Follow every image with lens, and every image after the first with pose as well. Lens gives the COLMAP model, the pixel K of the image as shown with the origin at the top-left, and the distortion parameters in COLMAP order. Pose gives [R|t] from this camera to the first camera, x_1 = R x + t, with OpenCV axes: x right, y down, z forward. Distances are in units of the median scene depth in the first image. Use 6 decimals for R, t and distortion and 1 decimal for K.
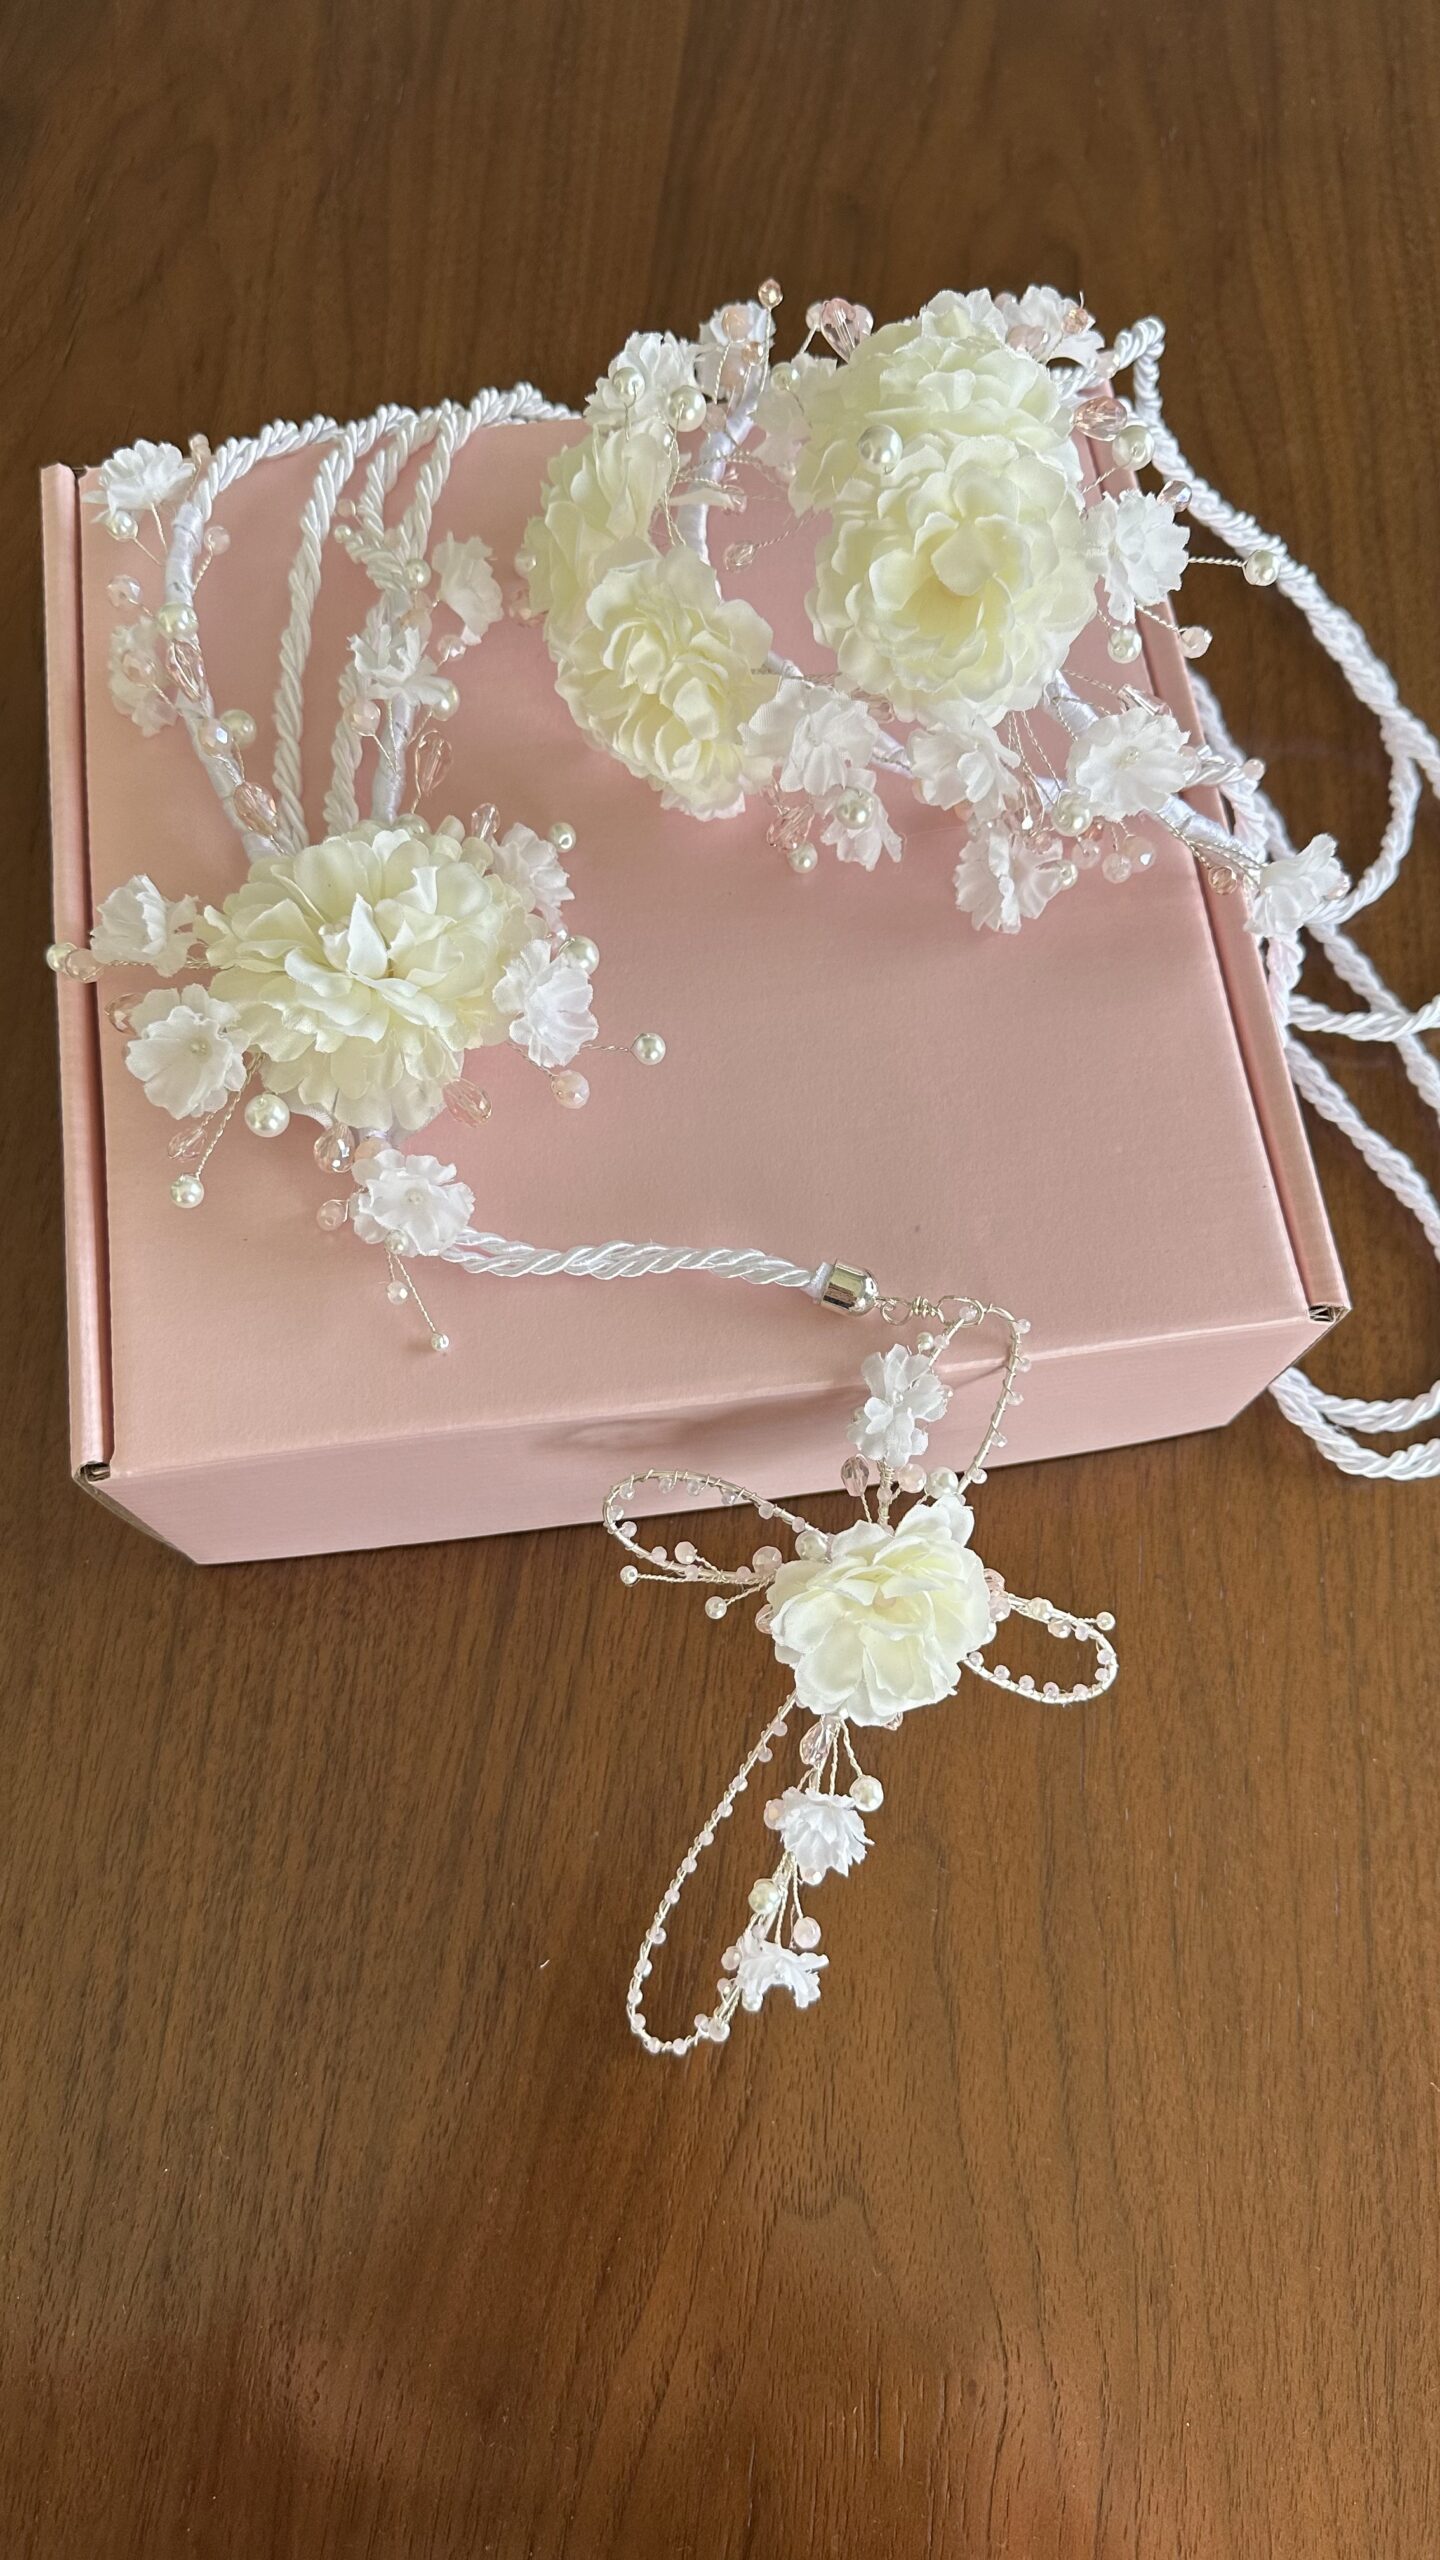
lens RADIAL K [[1852.2, 0, 717.7], [0, 1852.2, 1263.9], [0, 0, 1]] dist [0.072758, -0.151806]
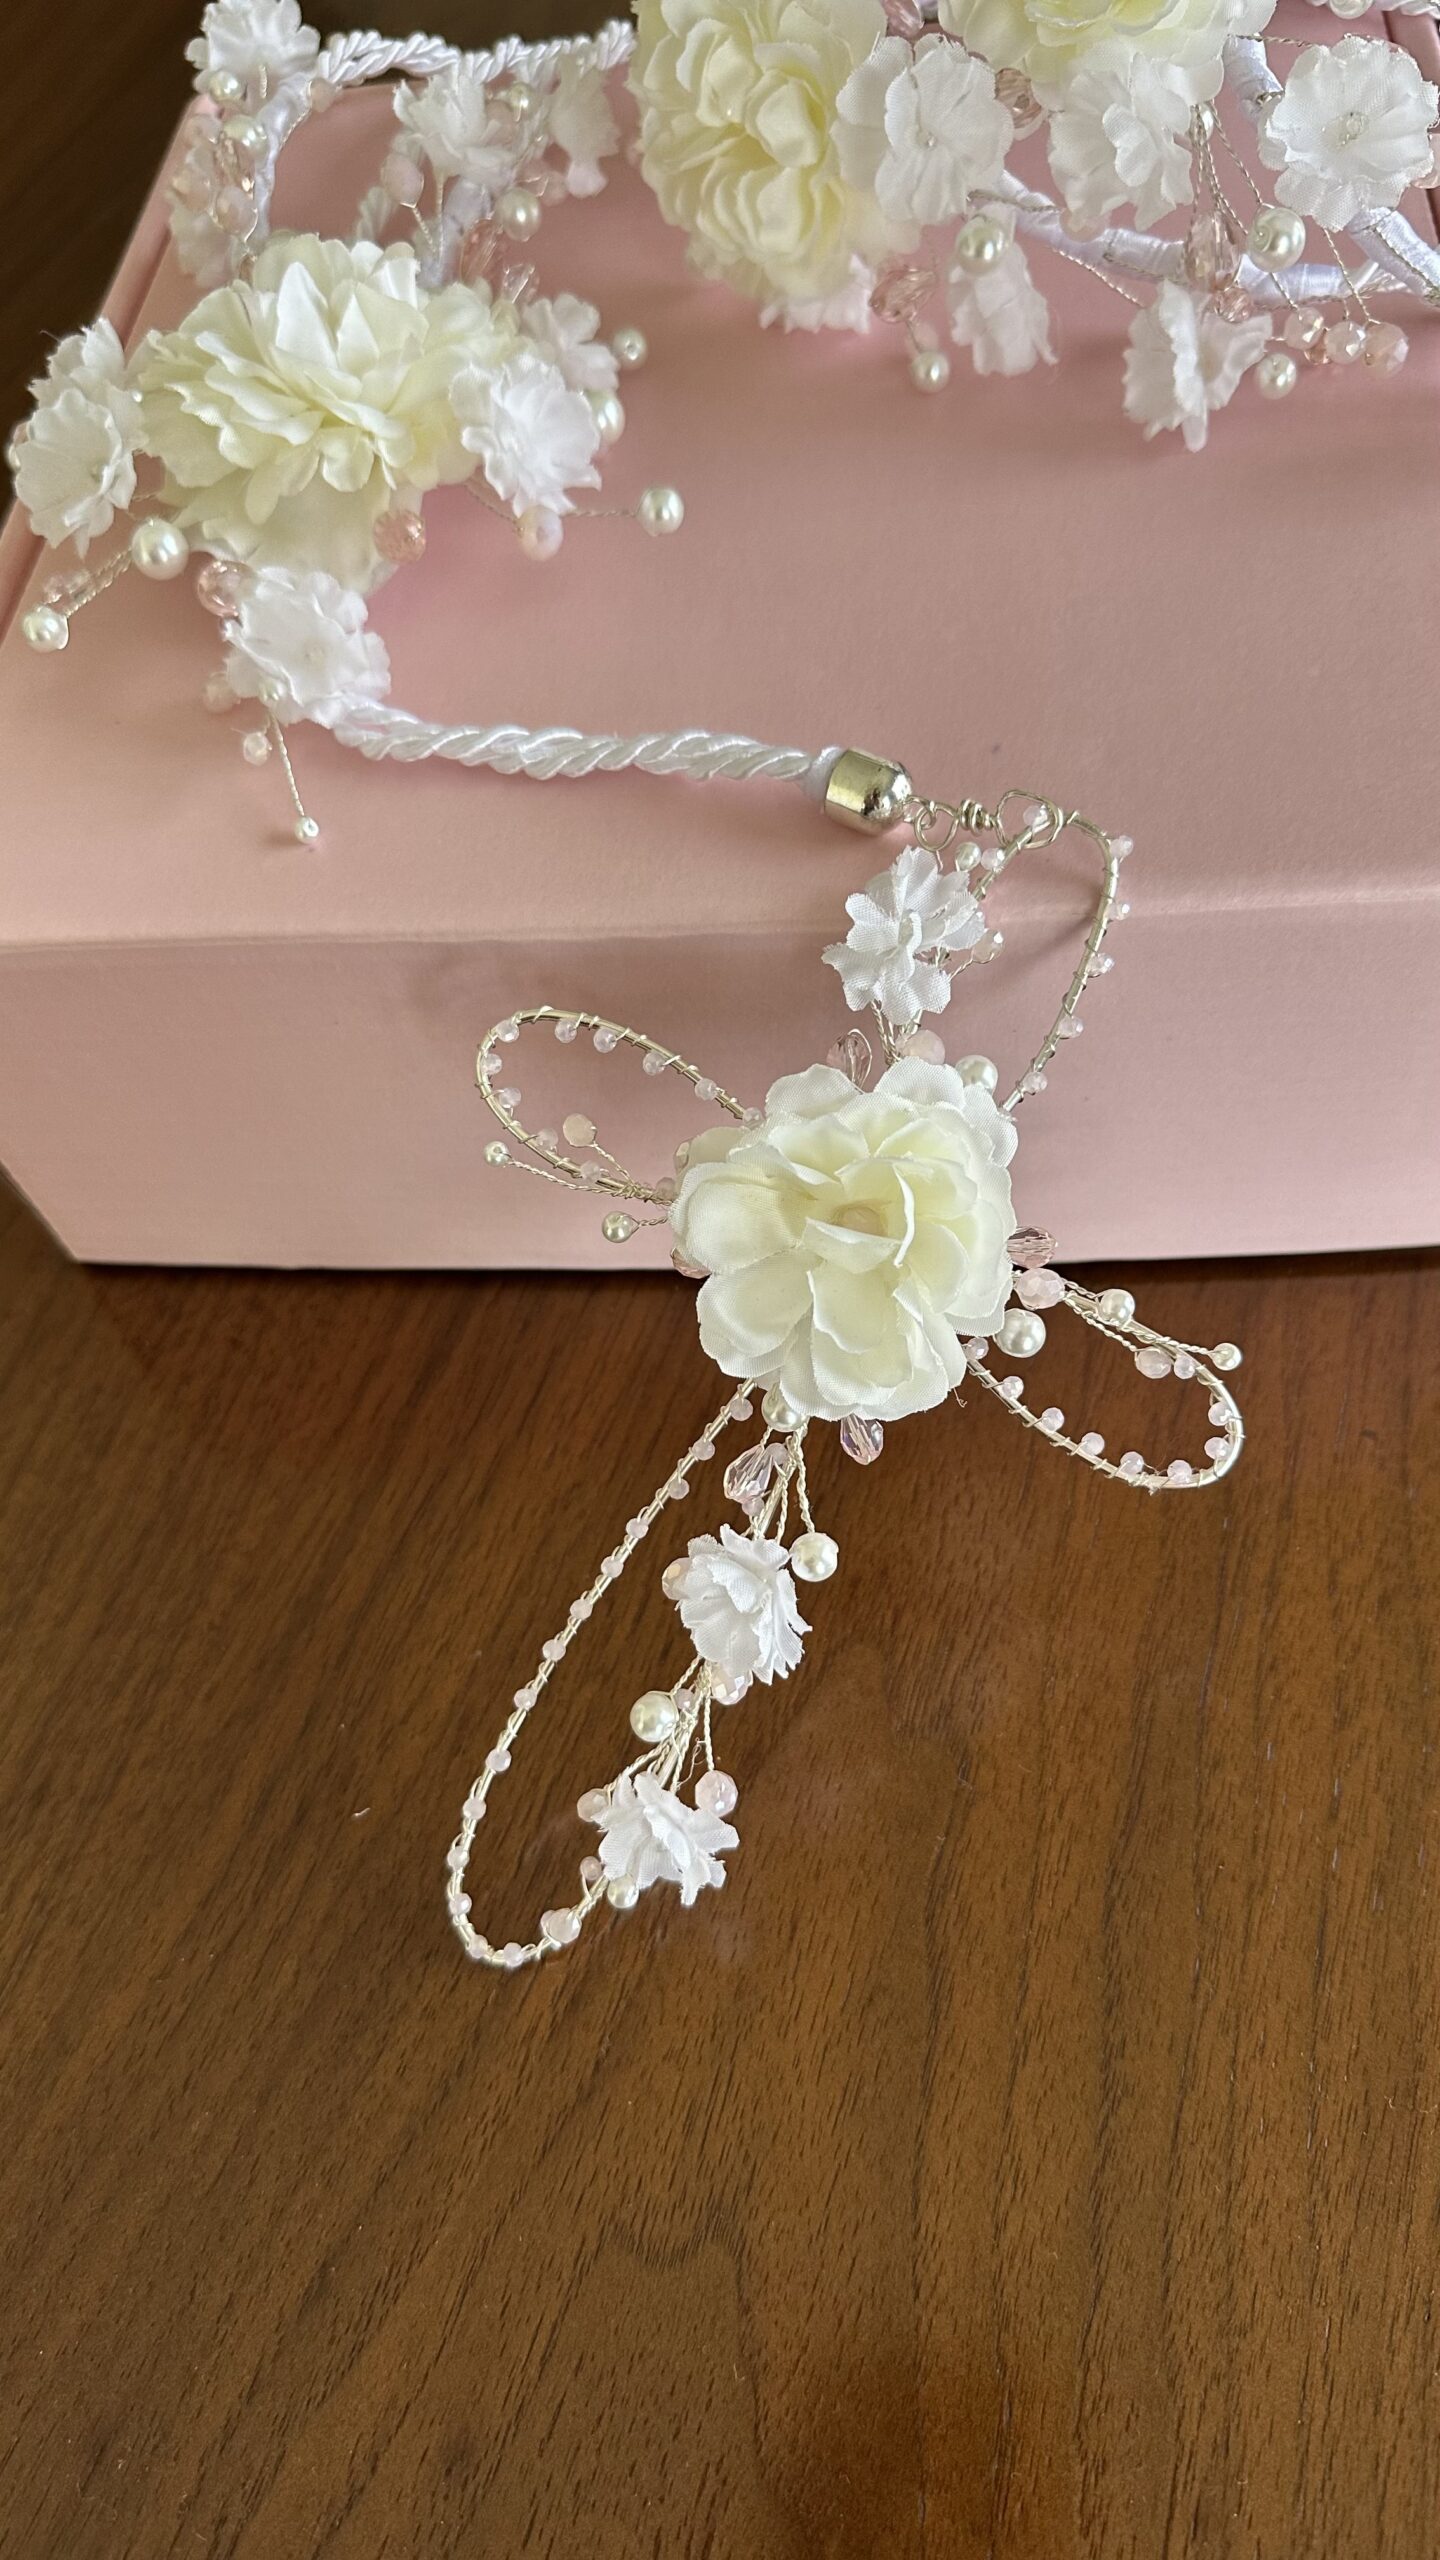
lens RADIAL K [[1920.1, 0, 718.5], [0, 1920.1, 1272.4], [0, 0, 1]] dist [0.069987, -0.147450]
pose [[0.966646, 0.098673, -0.236344, 0.184120], [-0.145700, 0.970793, -0.190611, 0.299867], [0.210633, 0.218688, 0.952790, 0.306412]]
